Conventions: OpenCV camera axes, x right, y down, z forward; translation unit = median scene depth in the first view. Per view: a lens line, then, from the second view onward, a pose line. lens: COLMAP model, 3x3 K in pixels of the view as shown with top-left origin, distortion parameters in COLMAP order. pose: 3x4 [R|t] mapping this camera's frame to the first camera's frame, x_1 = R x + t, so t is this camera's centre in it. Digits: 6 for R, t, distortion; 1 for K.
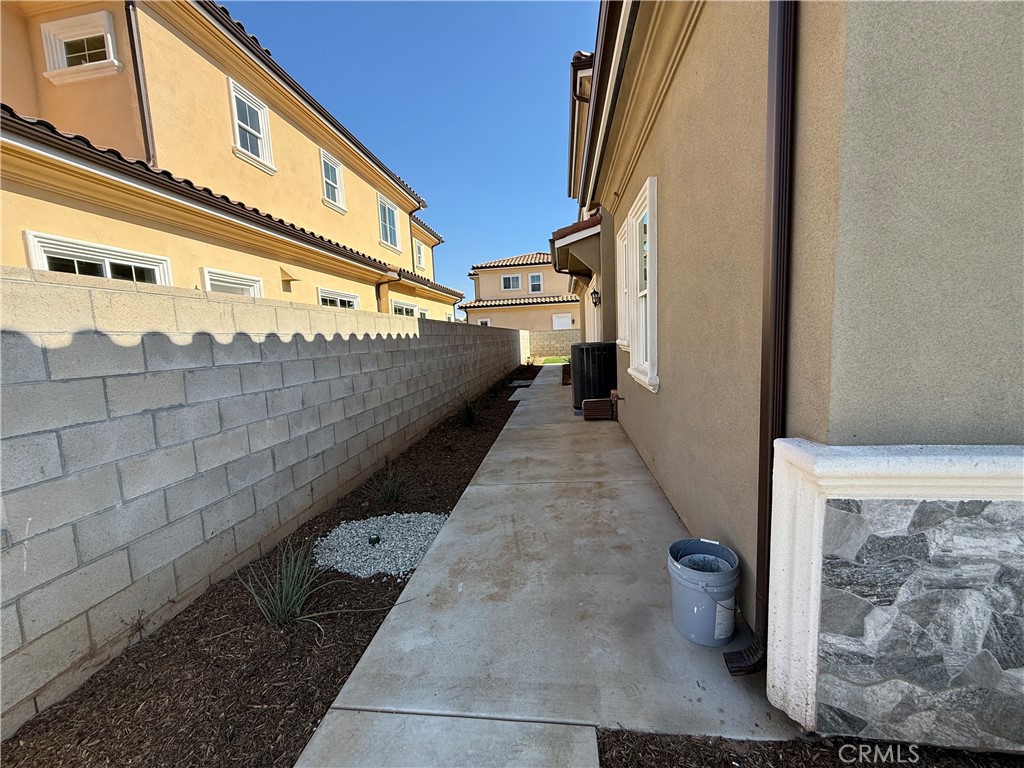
lens RADIAL K [[405.5, 0, 508.7], [0, 405.5, 379.5], [0, 0, 1]] dist [-0.003121, 0.000408]
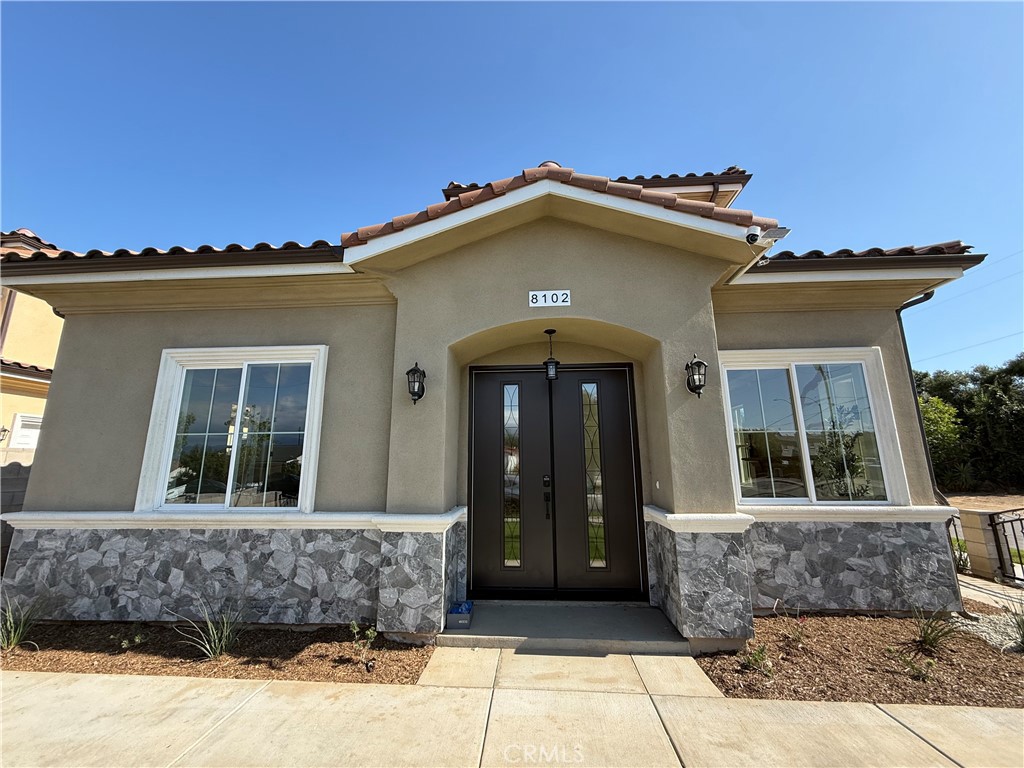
lens RADIAL K [[405.5, 0, 508.7], [0, 405.5, 379.5], [0, 0, 1]] dist [-0.003121, 0.000408]
pose [[0.996818, 0.053449, 0.059137, 0.857799], [-0.032312, 0.949137, -0.313200, 0.008580], [-0.072869, 0.310292, 0.947844, -0.521690]]
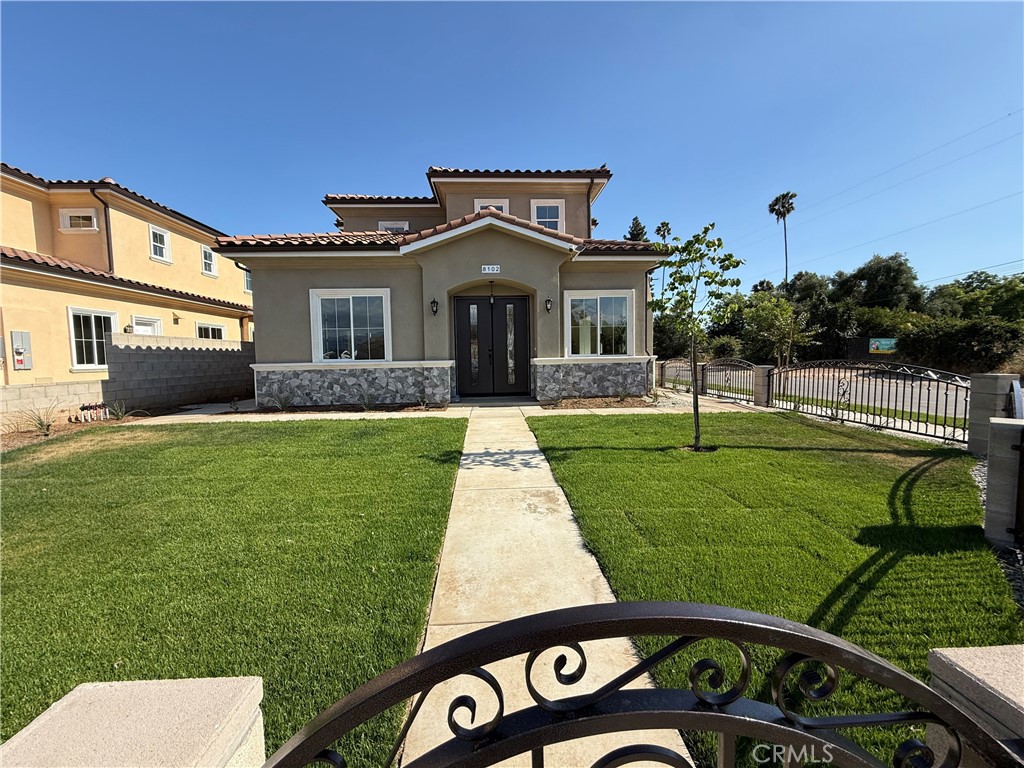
lens RADIAL K [[405.5, 0, 508.7], [0, 405.5, 379.5], [0, 0, 1]] dist [-0.003121, 0.000408]
pose [[0.982147, 0.016888, 0.187357, 0.752783], [-0.006674, 0.998463, -0.055011, 0.157589], [-0.187998, 0.052779, 0.980750, -1.355833]]
